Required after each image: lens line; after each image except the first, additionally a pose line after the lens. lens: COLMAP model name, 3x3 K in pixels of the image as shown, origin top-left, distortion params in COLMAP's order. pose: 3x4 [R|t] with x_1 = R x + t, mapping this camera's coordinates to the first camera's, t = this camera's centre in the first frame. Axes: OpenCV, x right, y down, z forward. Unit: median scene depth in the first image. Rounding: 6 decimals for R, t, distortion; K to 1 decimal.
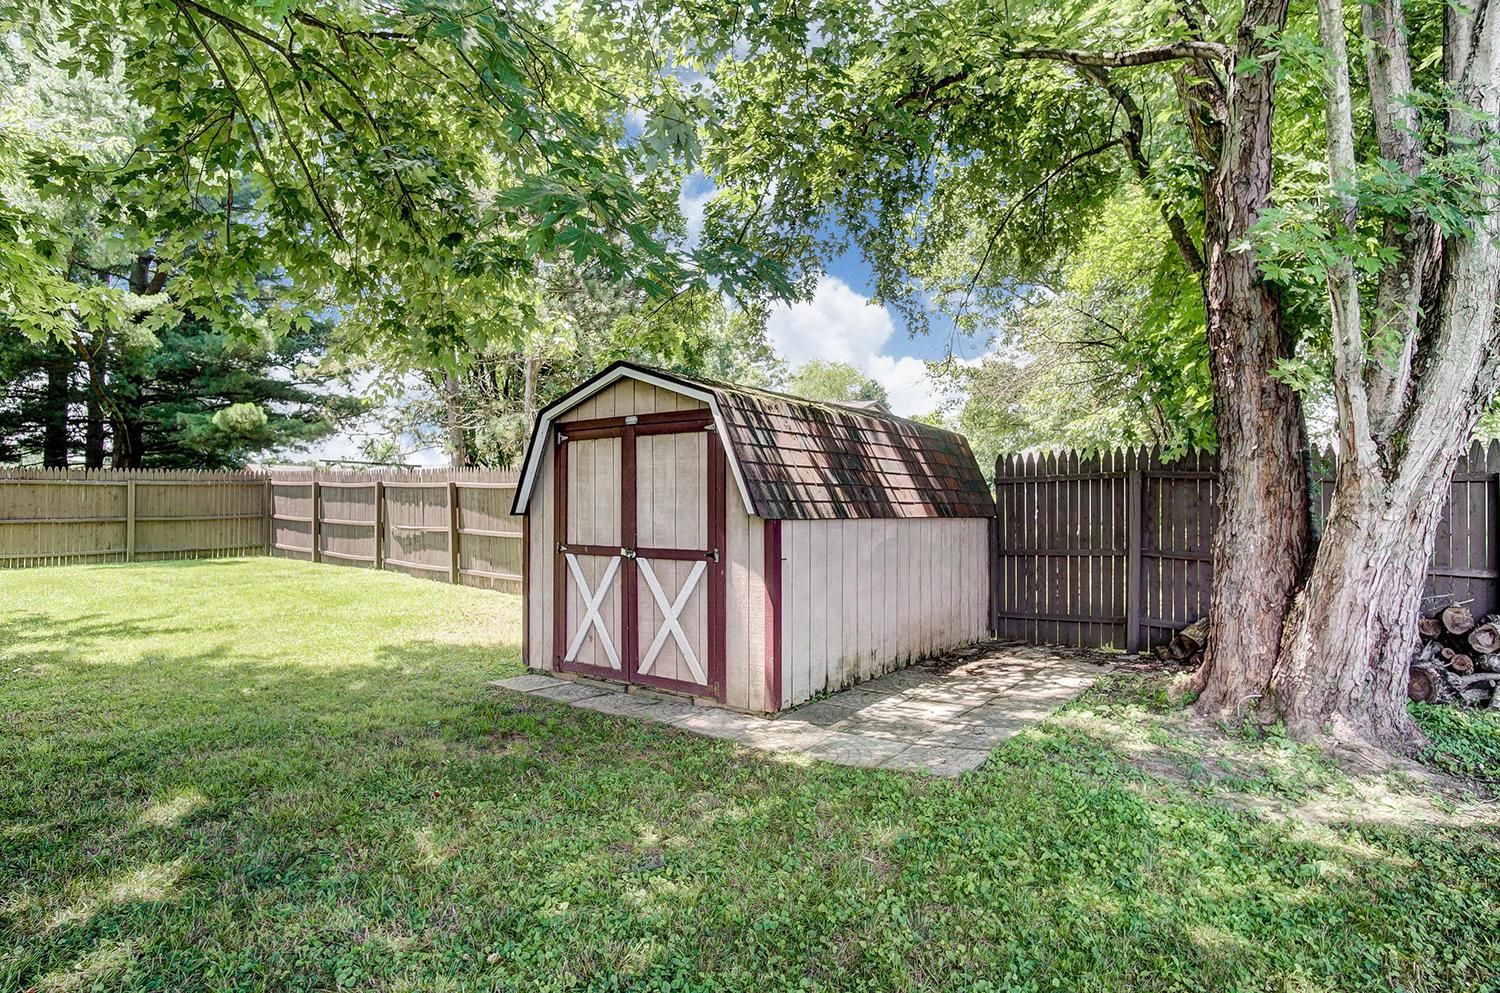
lens RADIAL K [[808.0, 0, 750.0], [0, 808.0, 496.5], [0, 0, 1]] dist [-0.000579, 0.000150]
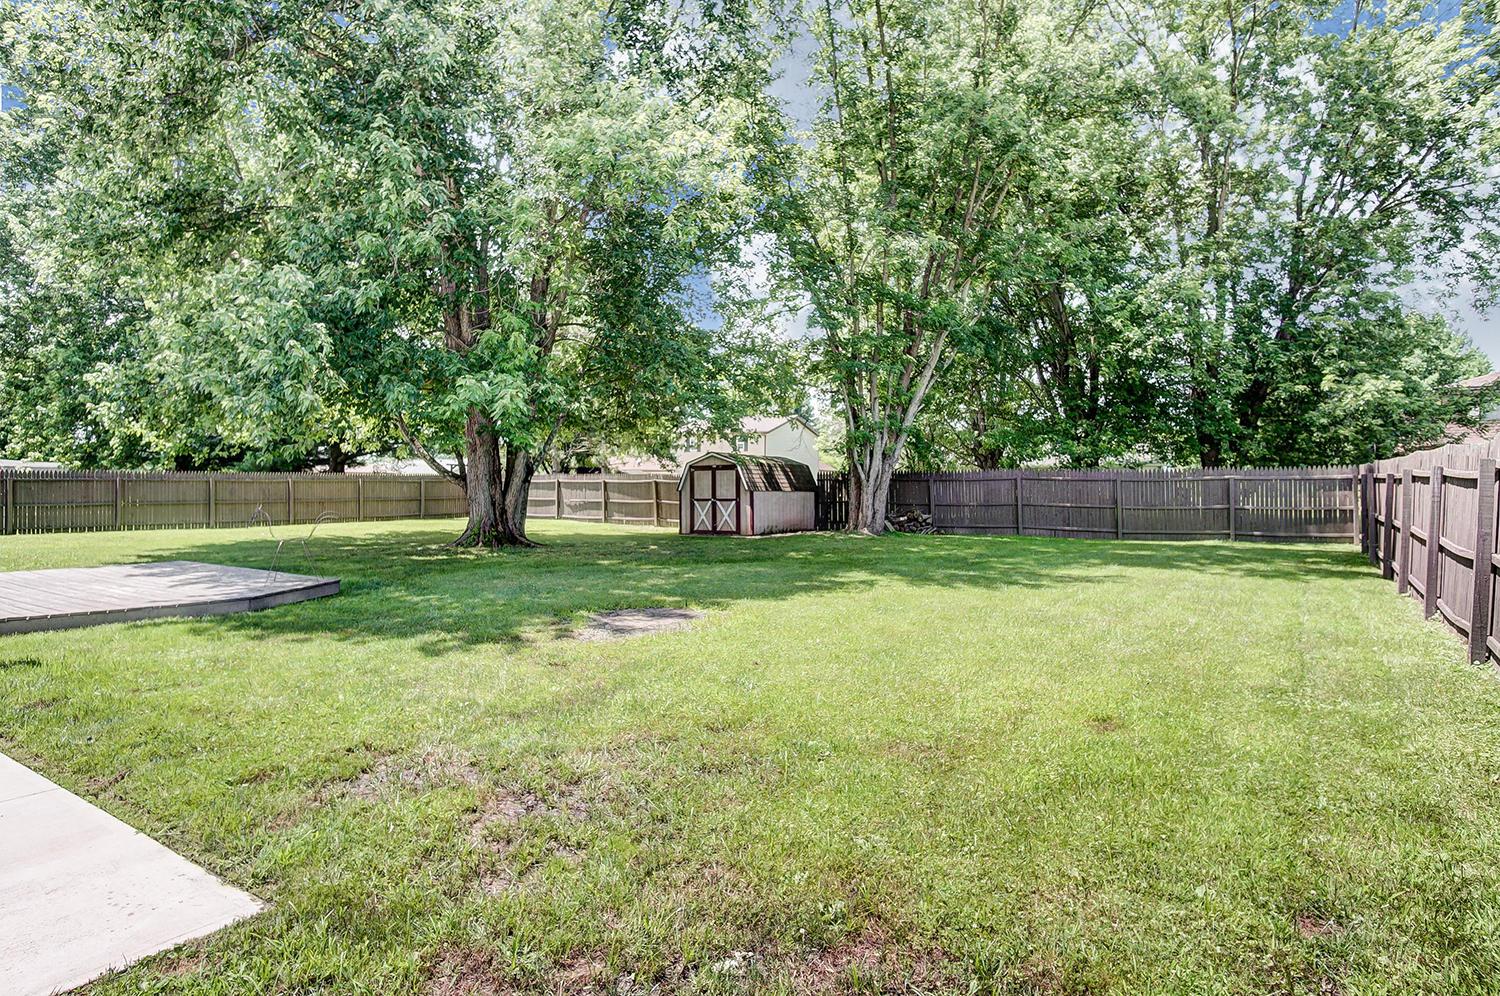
lens RADIAL K [[808.0, 0, 750.0], [0, 808.0, 498.0], [0, 0, 1]] dist [-0.000579, 0.000150]
pose [[0.996240, -0.007678, 0.086293, -0.308011], [0.006328, 0.999853, 0.015914, -0.001129], [-0.086403, -0.015309, 0.996143, -2.875931]]
